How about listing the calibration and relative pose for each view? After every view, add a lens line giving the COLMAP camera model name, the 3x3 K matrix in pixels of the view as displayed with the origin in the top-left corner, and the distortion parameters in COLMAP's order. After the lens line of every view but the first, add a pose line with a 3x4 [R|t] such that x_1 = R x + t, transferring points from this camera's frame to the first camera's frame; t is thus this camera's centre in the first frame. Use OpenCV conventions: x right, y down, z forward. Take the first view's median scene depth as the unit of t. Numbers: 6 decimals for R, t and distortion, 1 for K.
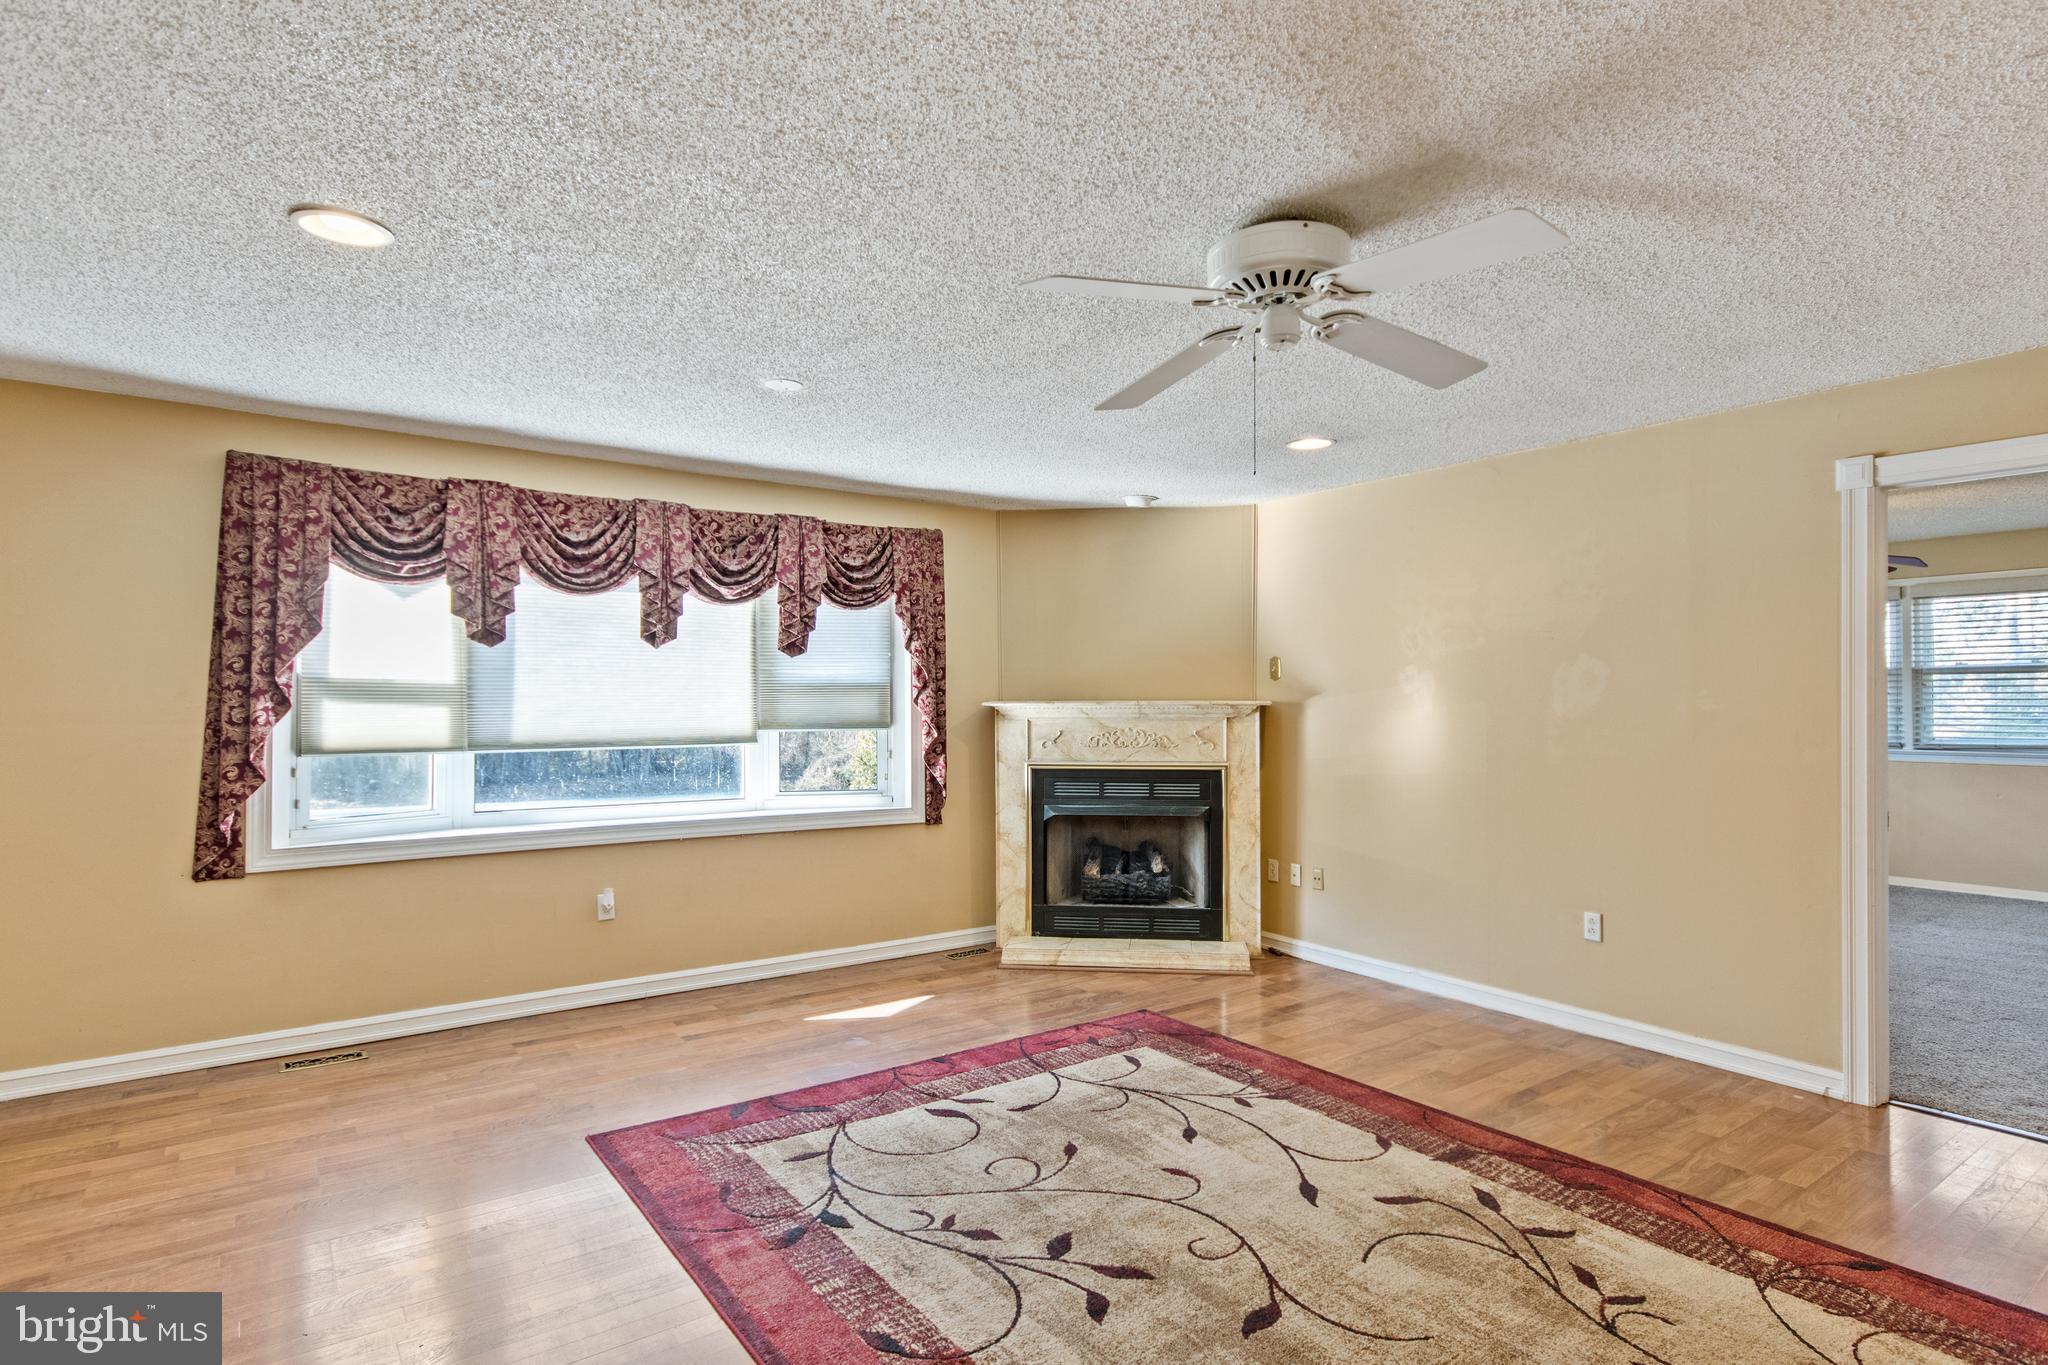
lens RADIAL K [[1040.5, 0, 985.9], [0, 1040.5, 686.8], [0, 0, 1]] dist [0.001952, -0.000316]
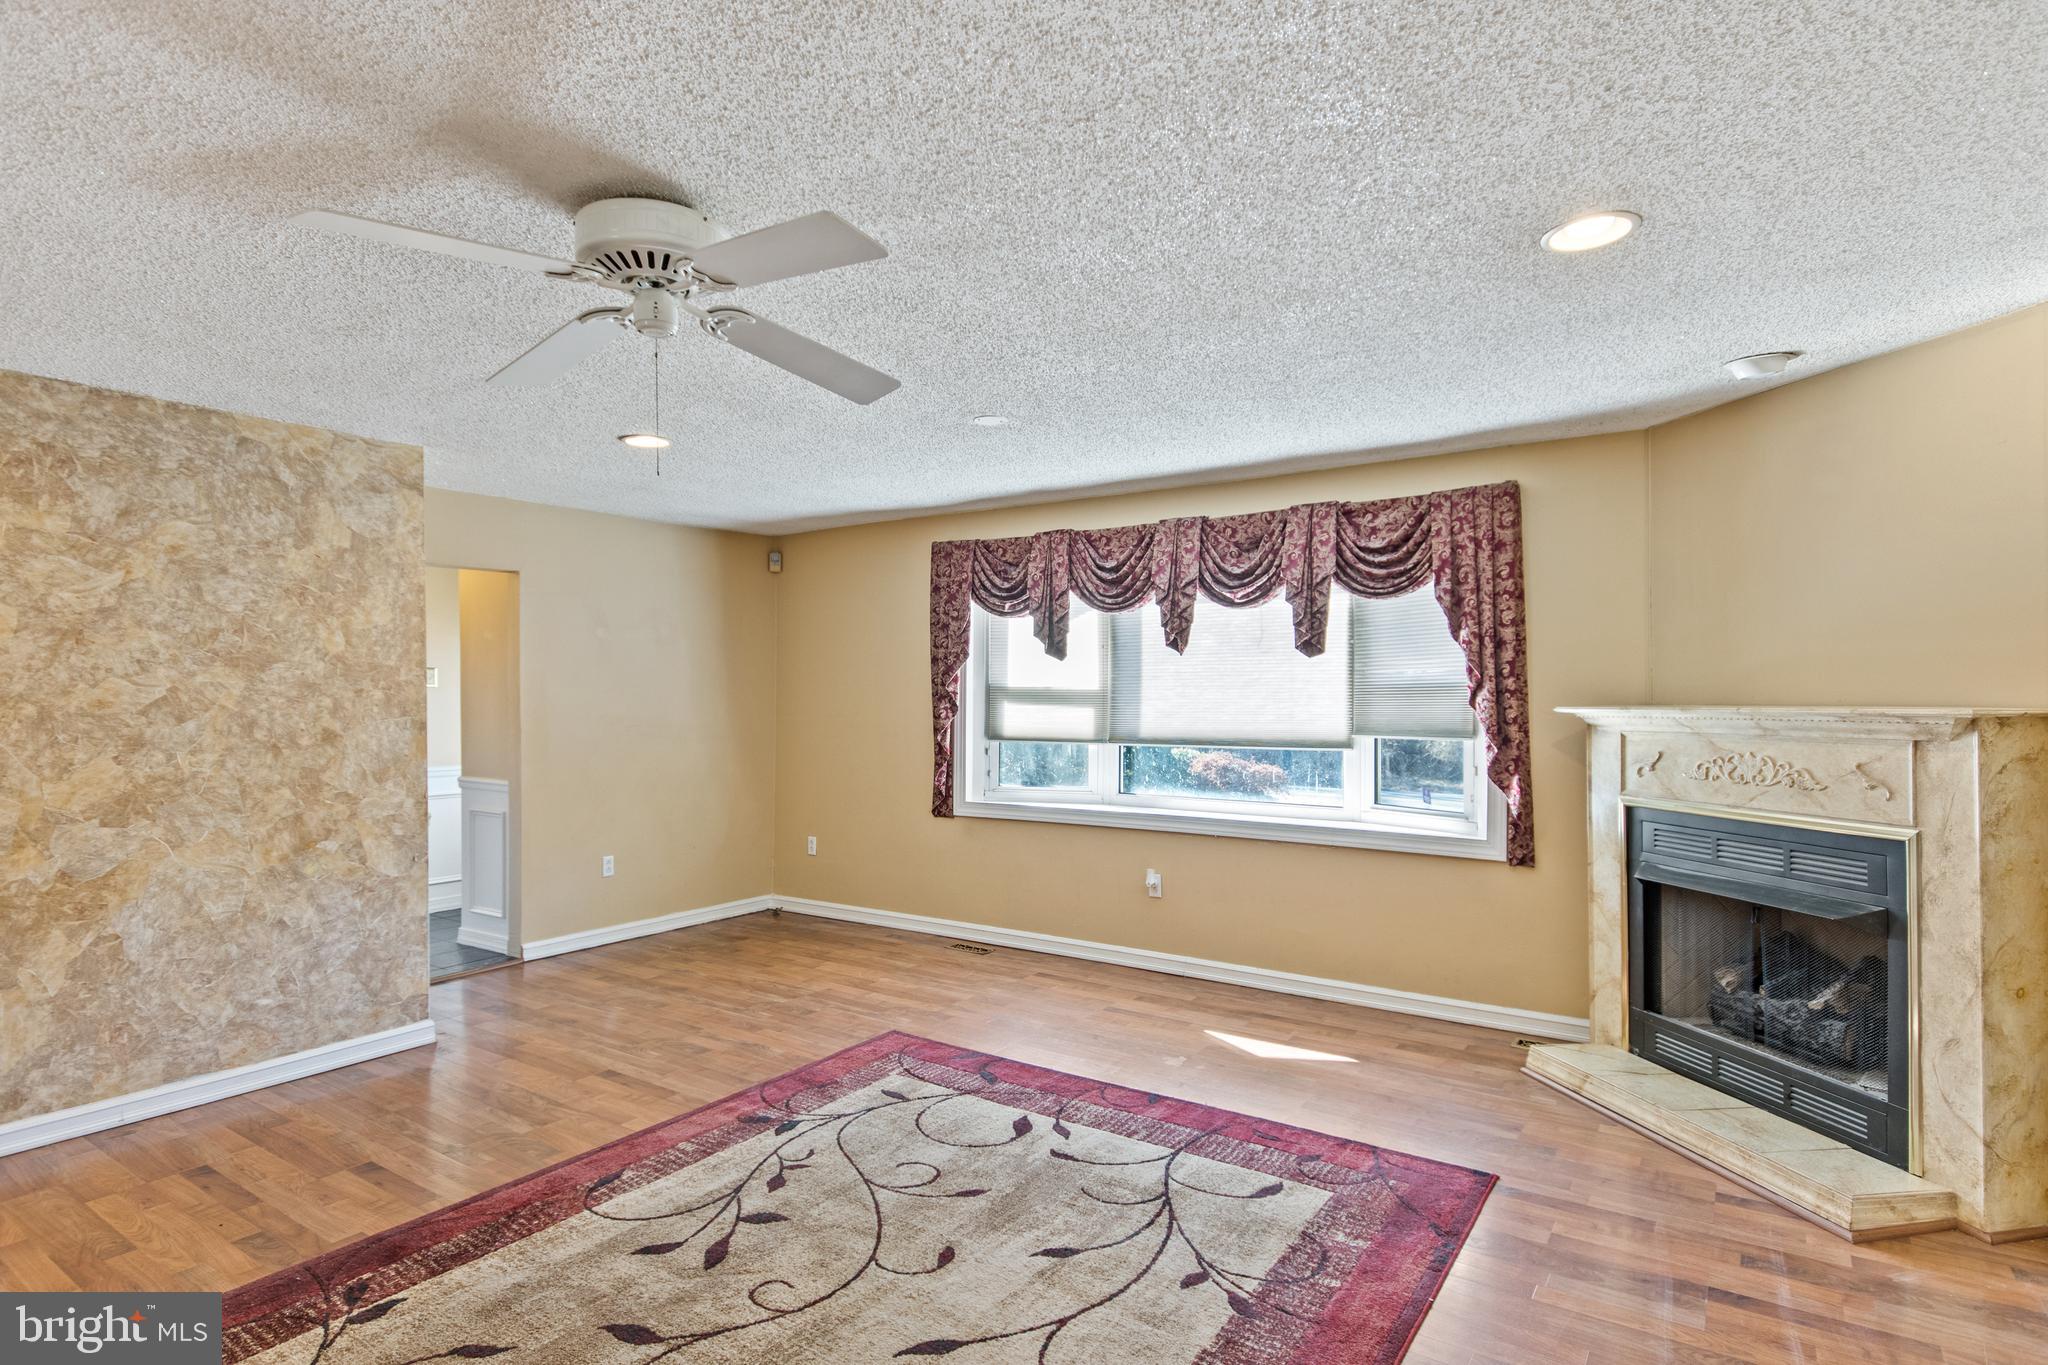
lens RADIAL K [[1040.5, 0, 1077.2], [0, 1040.5, 697.1], [0, 0, 1]] dist [0.001952, -0.000316]
pose [[0.373020, -0.001144, -0.927823, 0.767252], [0.011665, 0.999926, 0.003456, 0.001994], [0.927750, -0.012112, 0.373006, 0.589121]]
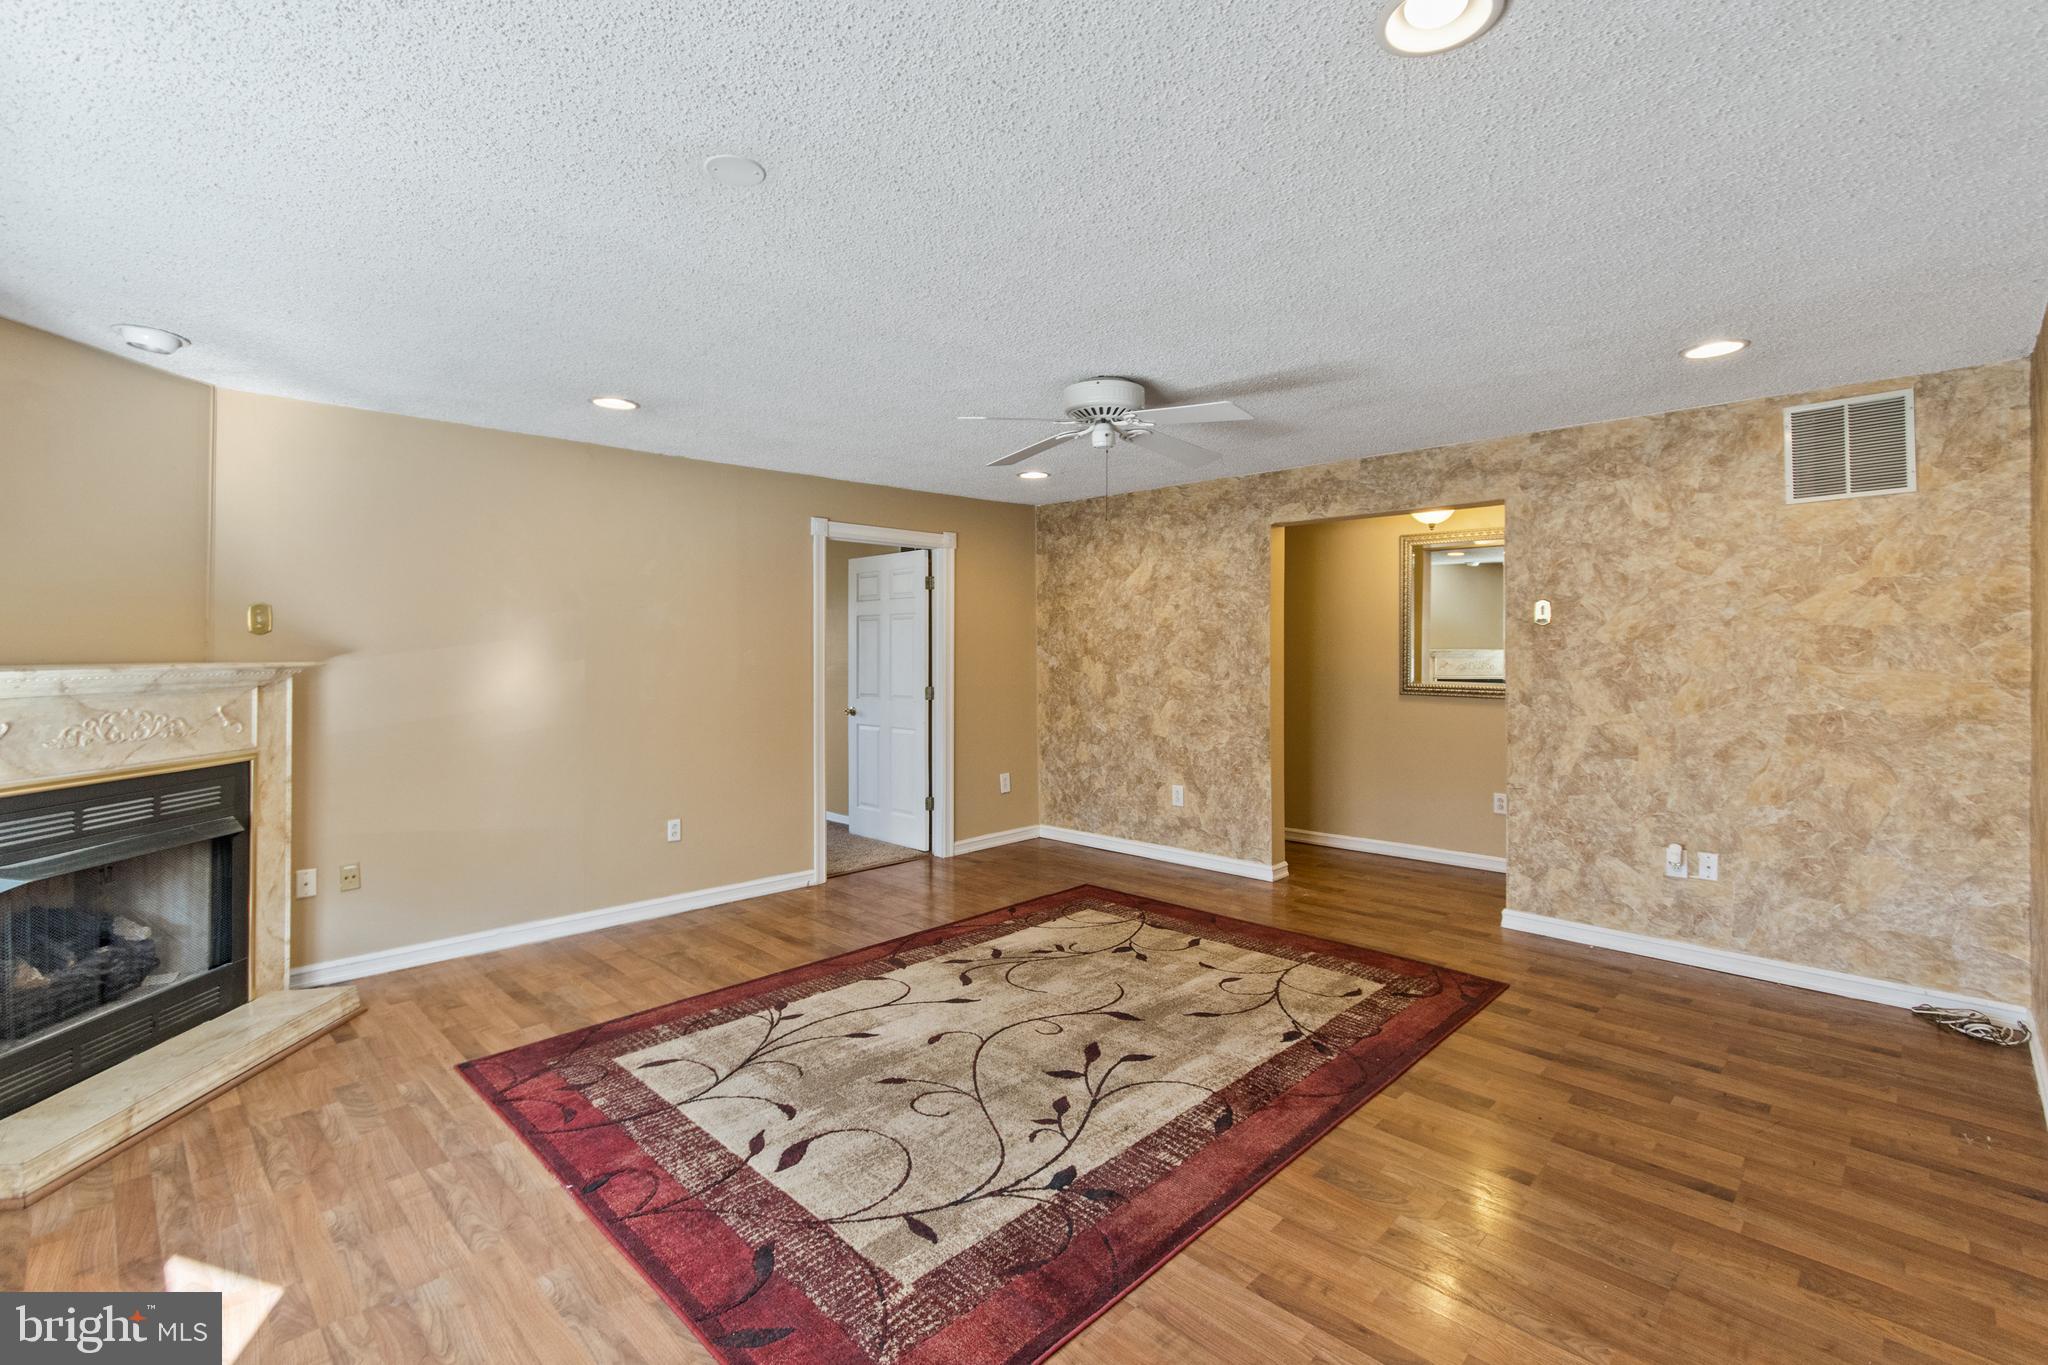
lens RADIAL K [[918.6, 0, 1066.9], [0, 918.6, 636.3], [0, 0, 1]] dist [0.000178, 0.001388]
pose [[-0.202561, 0.016394, 0.979132, -0.697941], [-0.008064, 0.999798, -0.018409, 0.003257], [-0.979237, -0.011625, -0.202387, 0.805252]]
